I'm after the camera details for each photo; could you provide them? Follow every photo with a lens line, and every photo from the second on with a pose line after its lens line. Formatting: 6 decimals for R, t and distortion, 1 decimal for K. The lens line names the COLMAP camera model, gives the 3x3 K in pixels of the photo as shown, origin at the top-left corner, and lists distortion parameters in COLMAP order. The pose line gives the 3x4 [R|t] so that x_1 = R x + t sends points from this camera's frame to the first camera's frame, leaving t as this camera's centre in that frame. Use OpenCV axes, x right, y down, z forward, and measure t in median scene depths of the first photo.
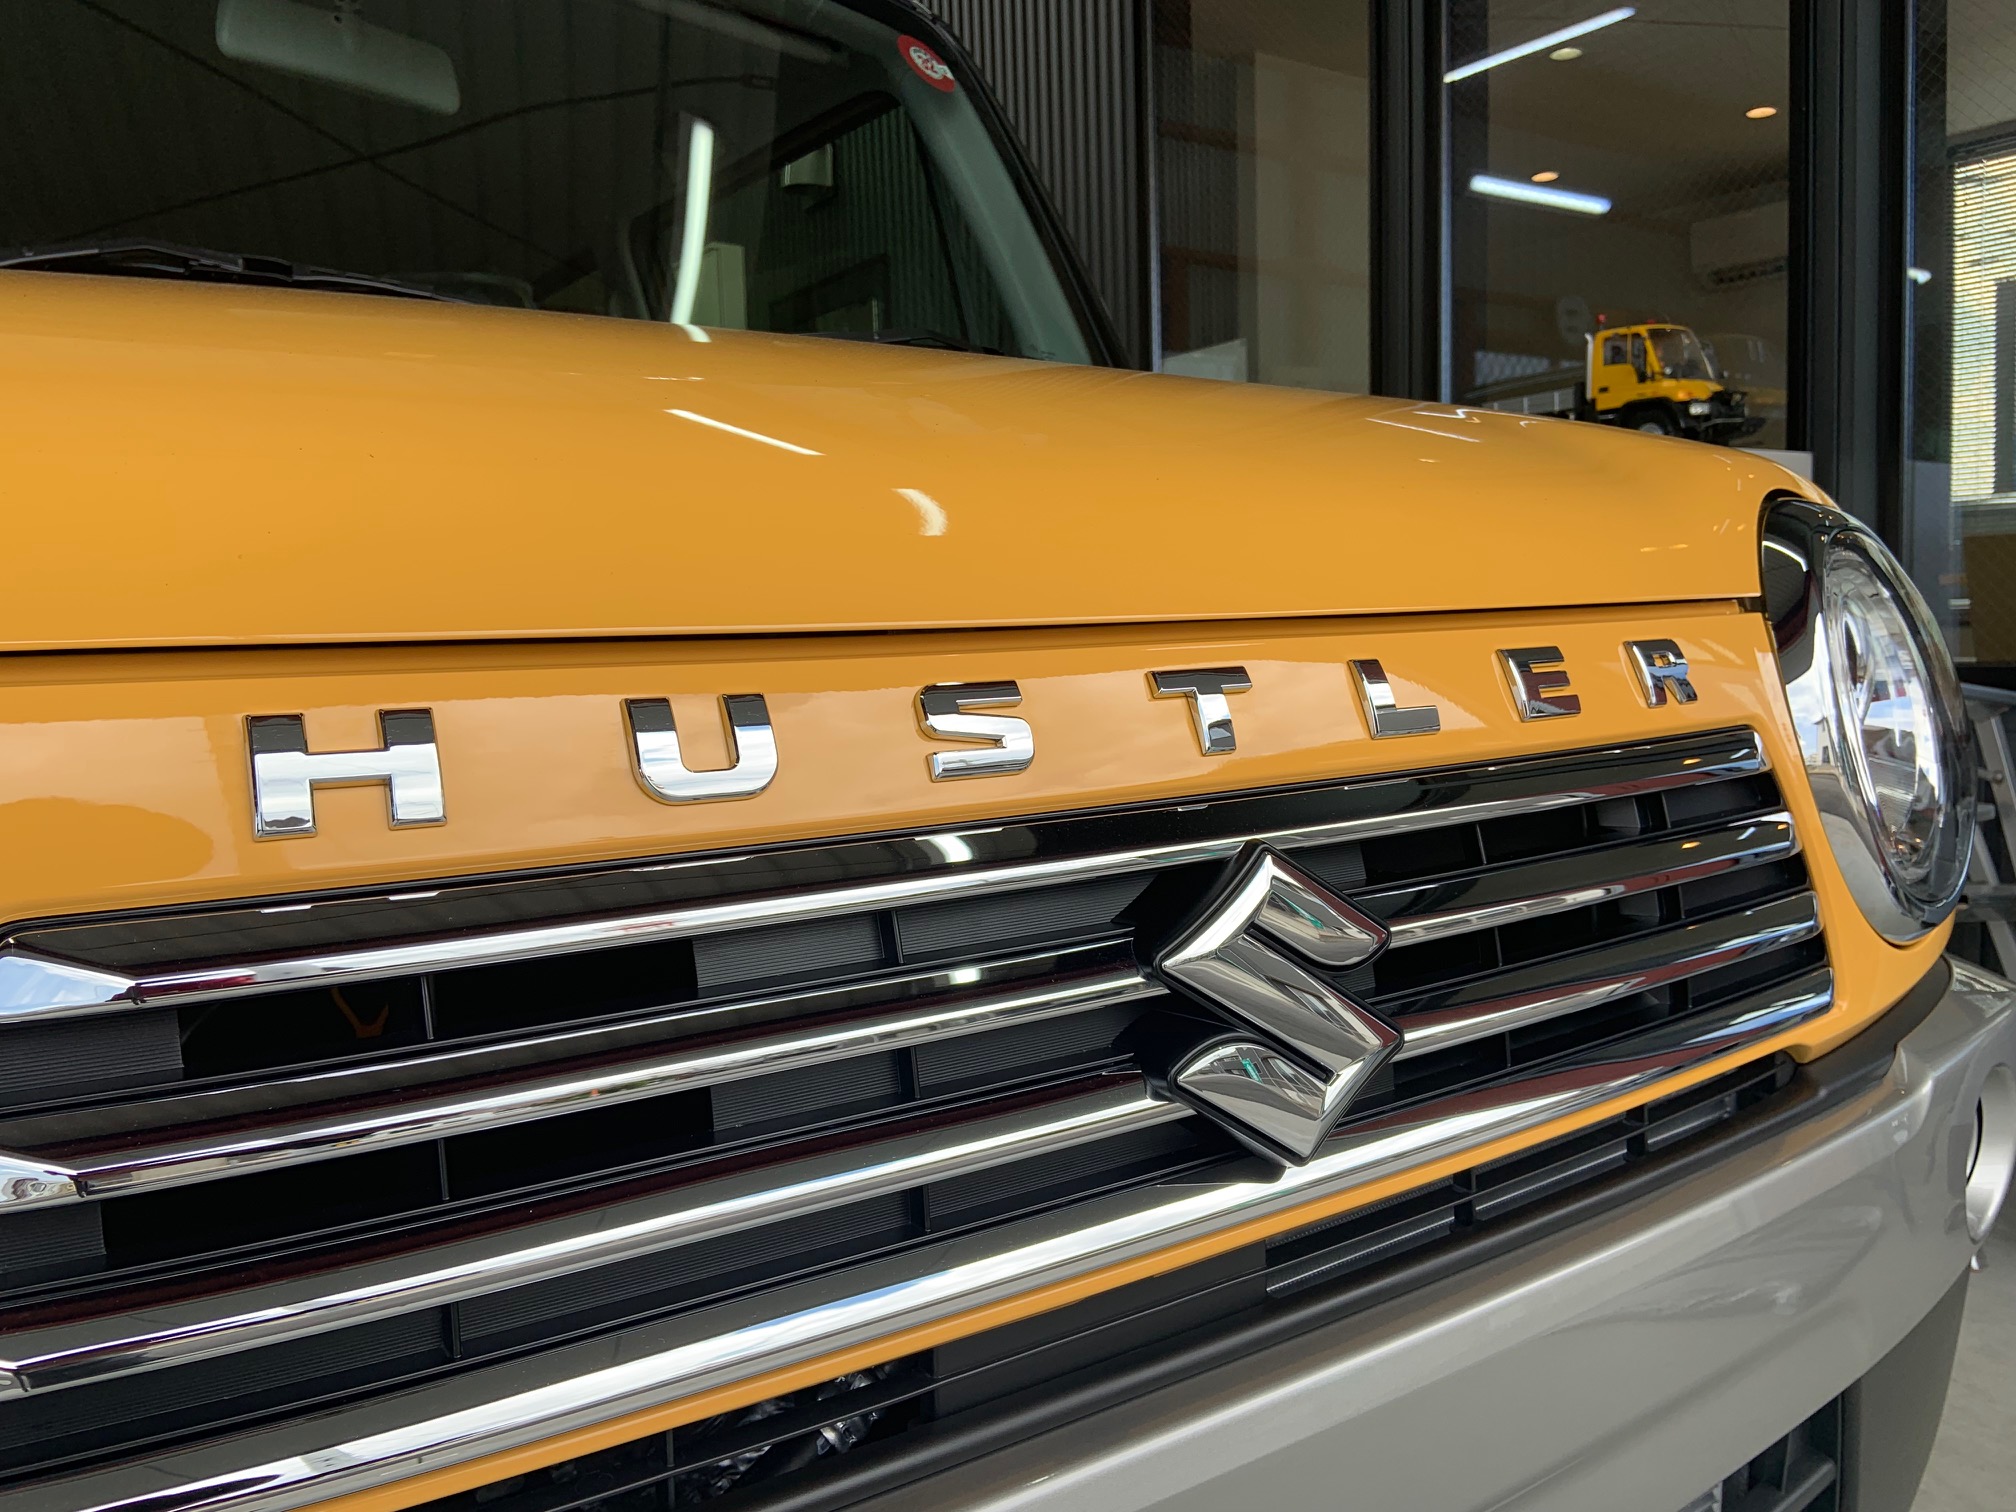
lens RADIAL K [[1532.7, 0, 1008.0], [0, 1532.7, 756.0], [0, 0, 1]] dist [0.137621, -0.178723]
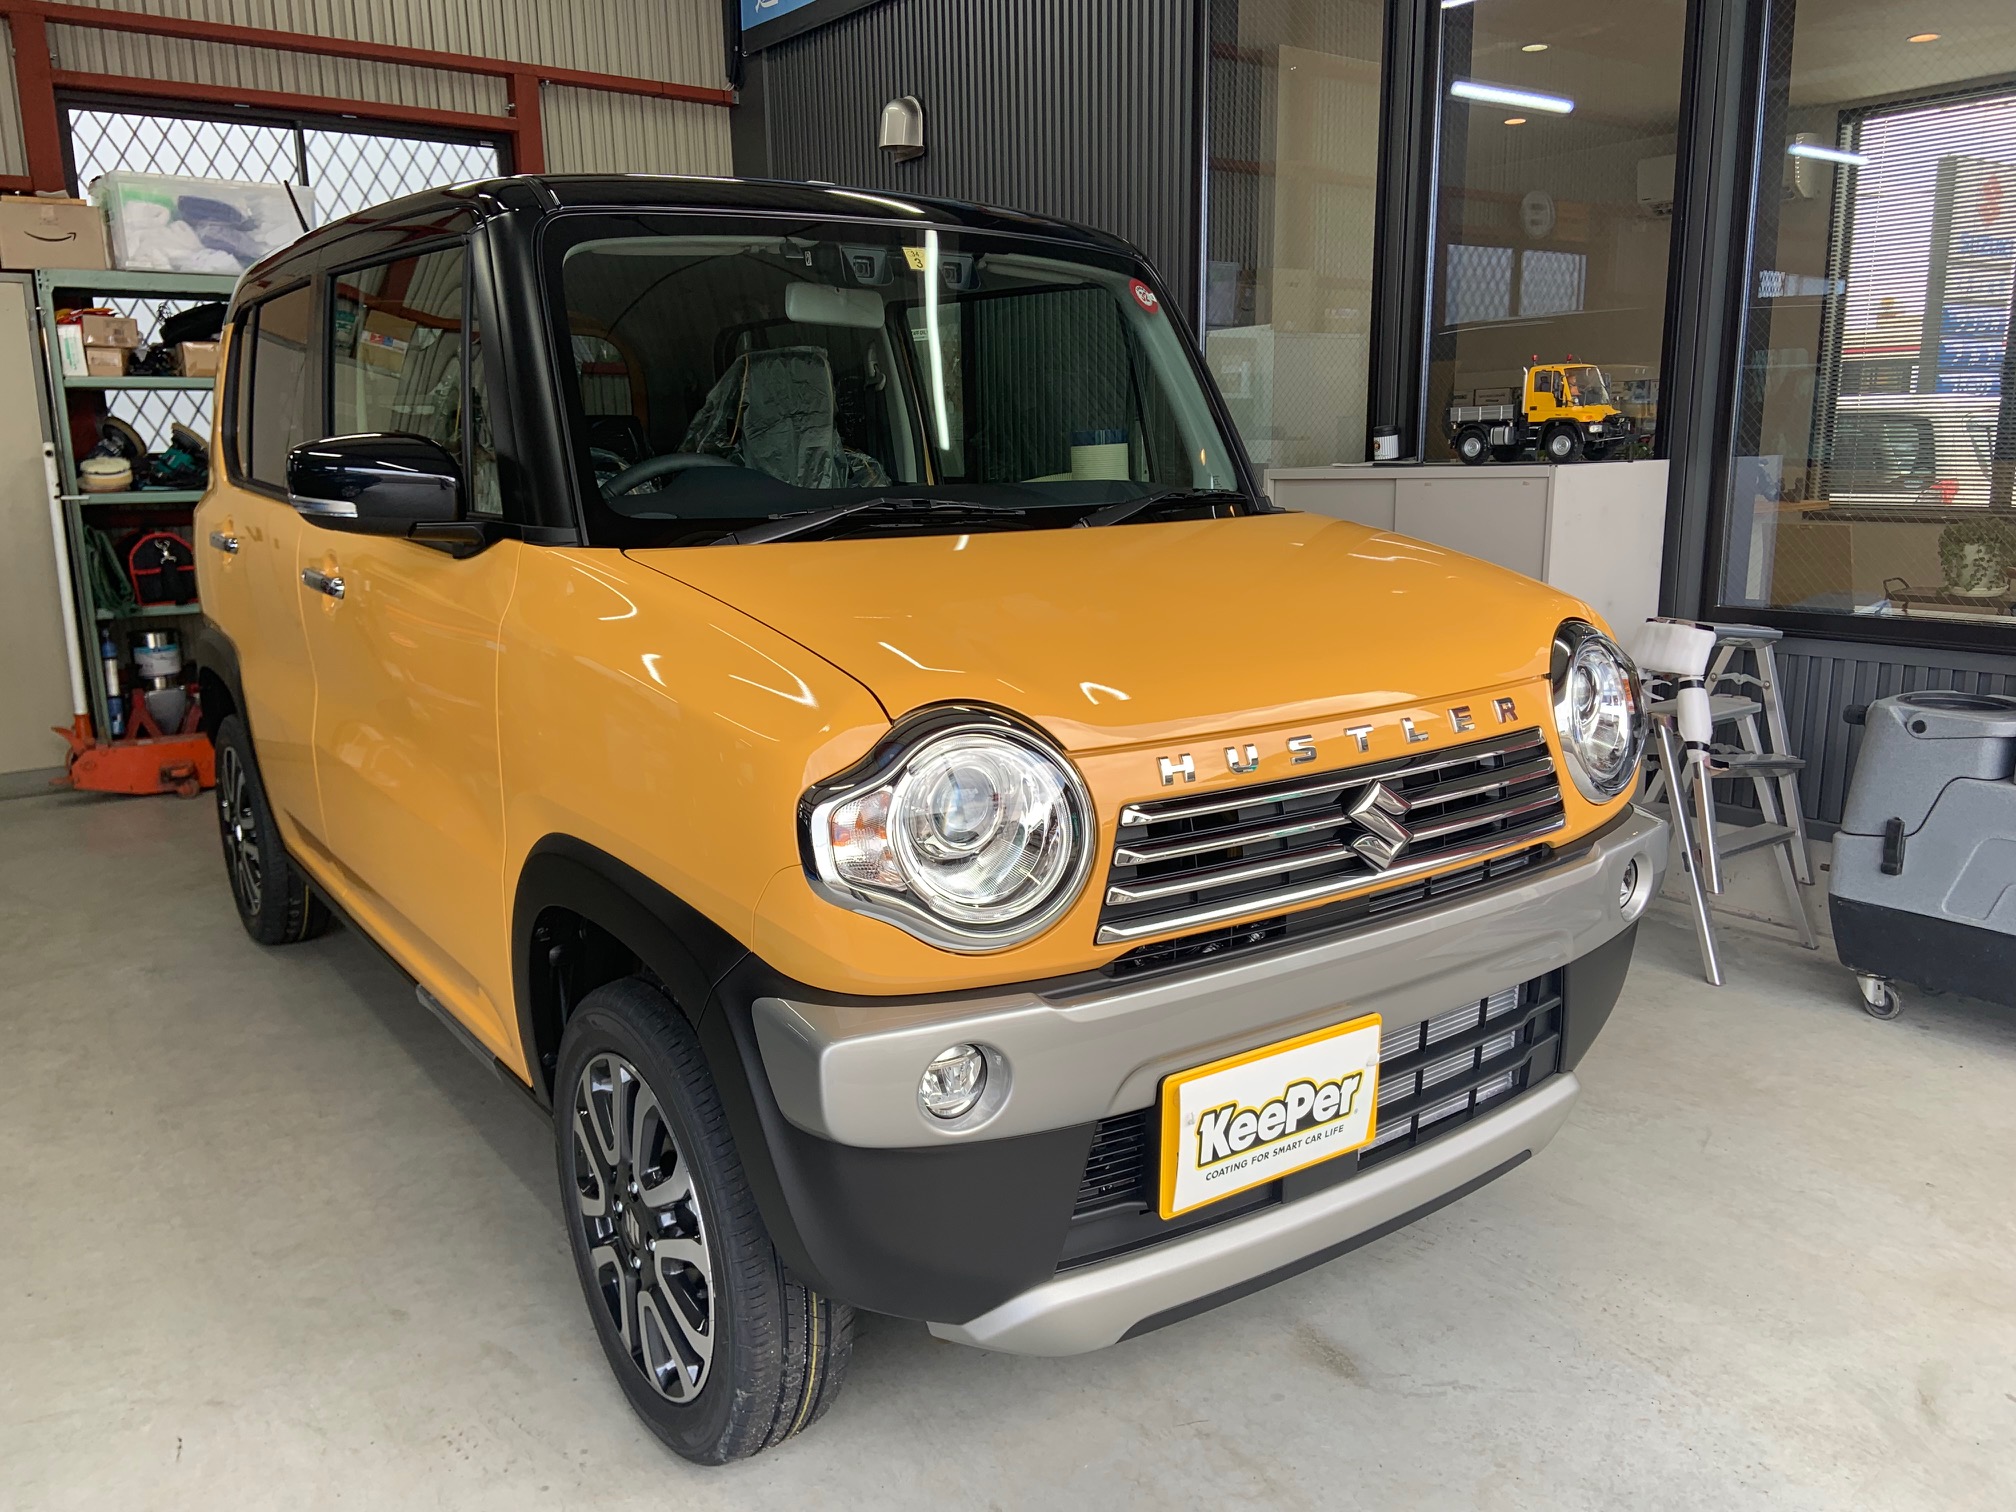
lens RADIAL K [[1532.7, 0, 1008.0], [0, 1532.7, 756.0], [0, 0, 1]] dist [0.137621, -0.178723]
pose [[0.999467, 0.011361, 0.030591, -0.497446], [-0.014792, 0.993327, 0.114384, -0.246123], [-0.029087, -0.114775, 0.992966, -1.558840]]
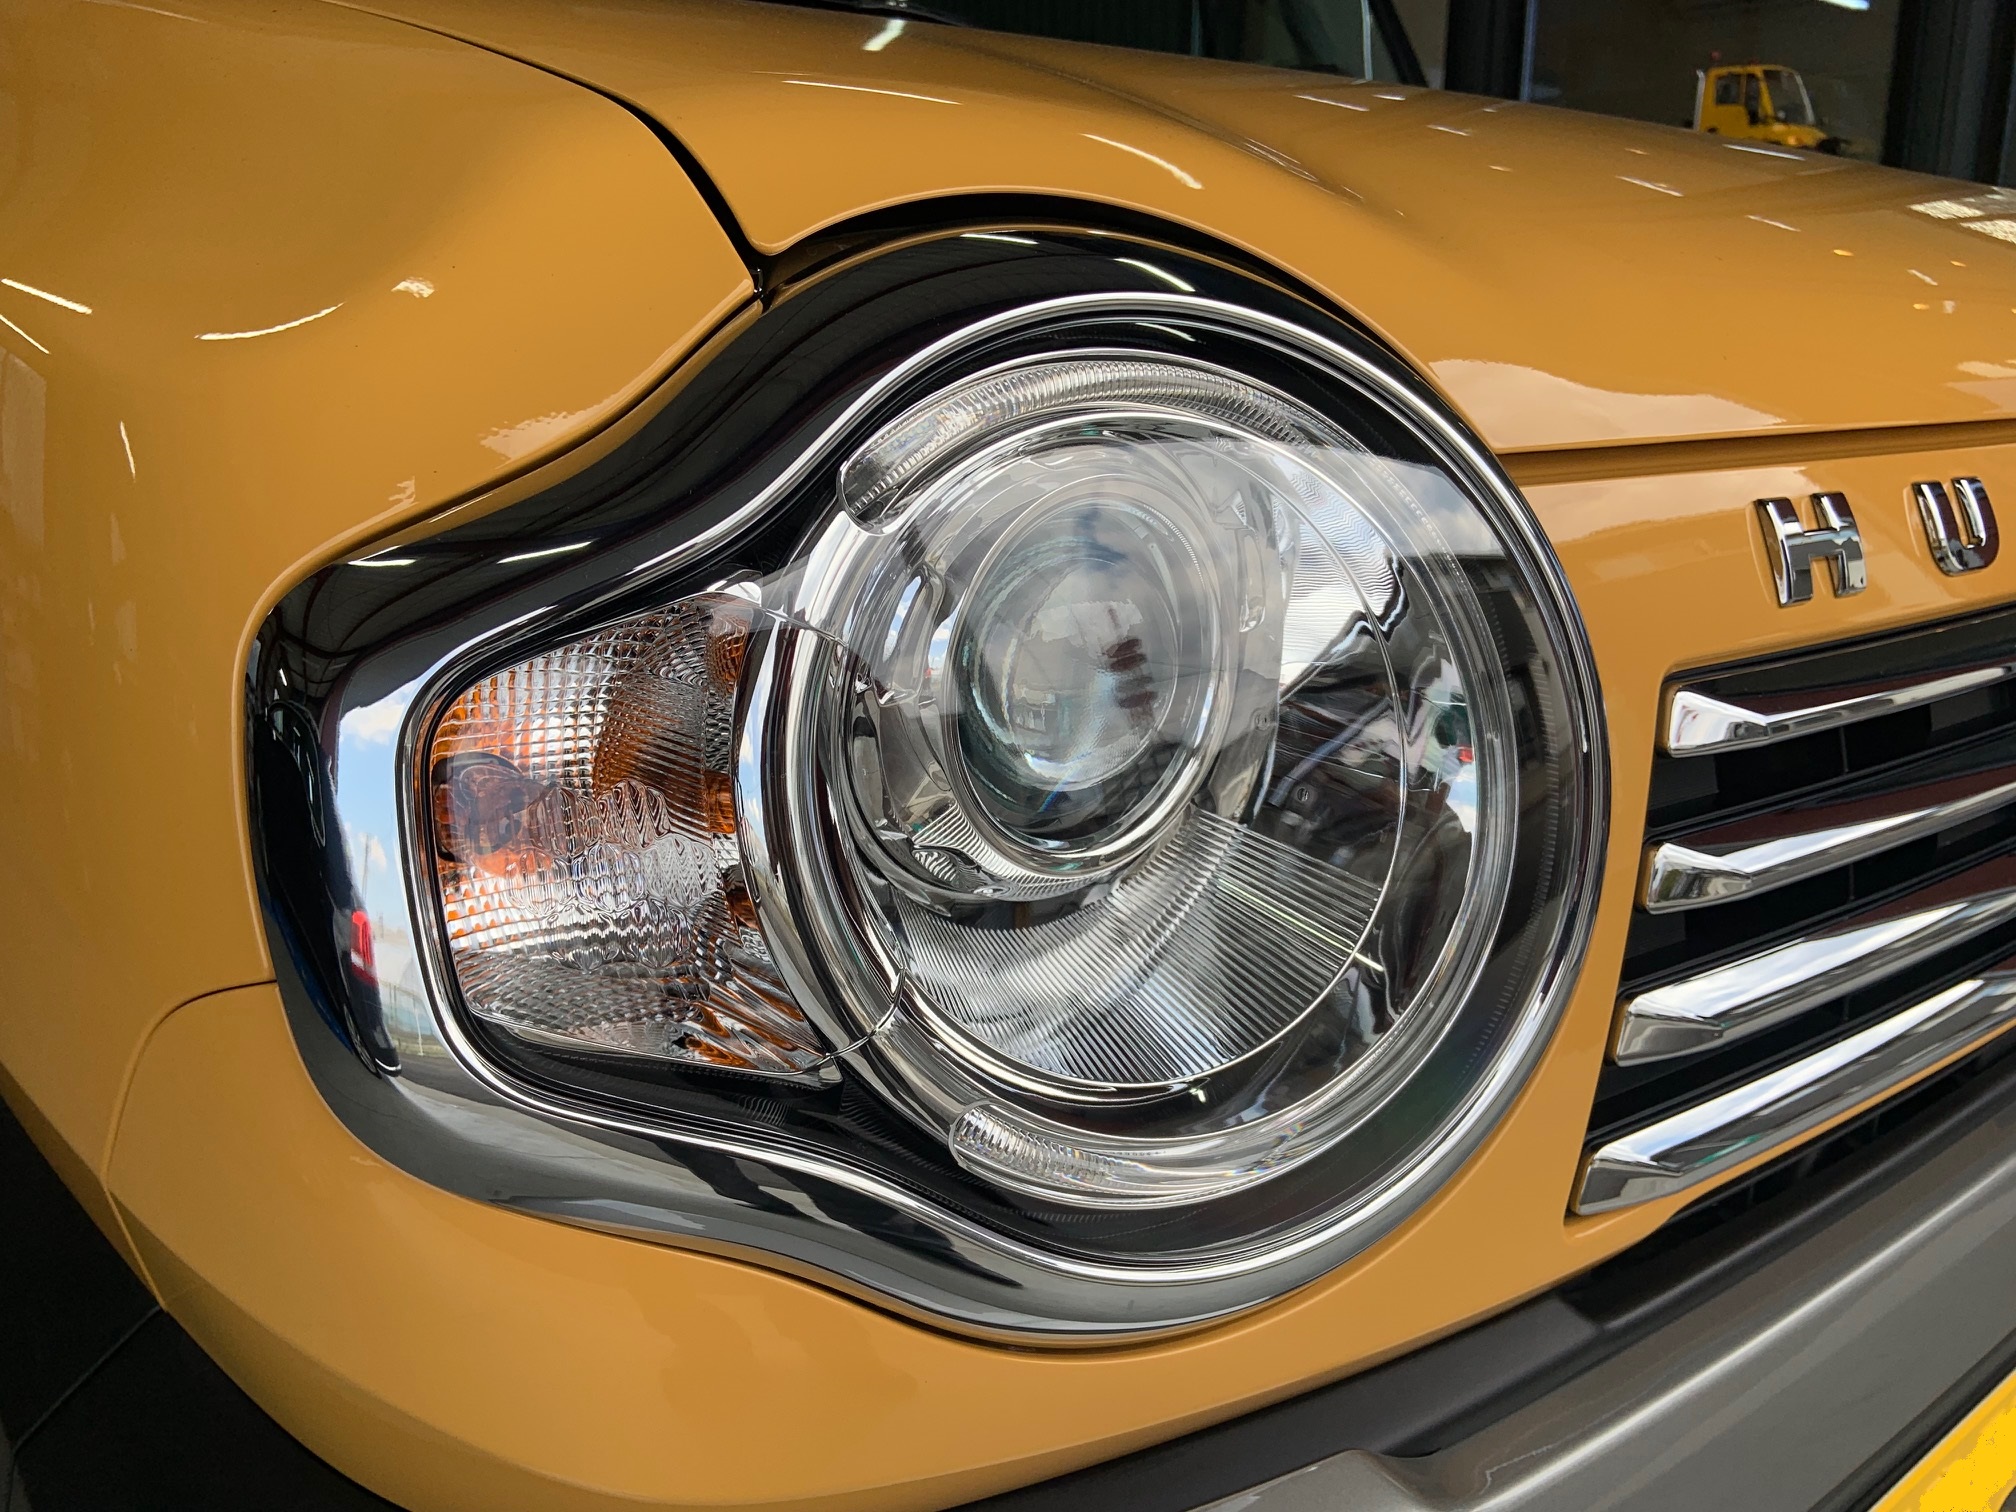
lens RADIAL K [[1532.7, 0, 1008.0], [0, 1532.7, 756.0], [0, 0, 1]] dist [0.137621, -0.178723]
pose [[0.995315, 0.006584, 0.096465, -0.558643], [-0.023439, 0.984350, 0.174656, -0.014176], [-0.093806, -0.176099, 0.979893, -0.065583]]
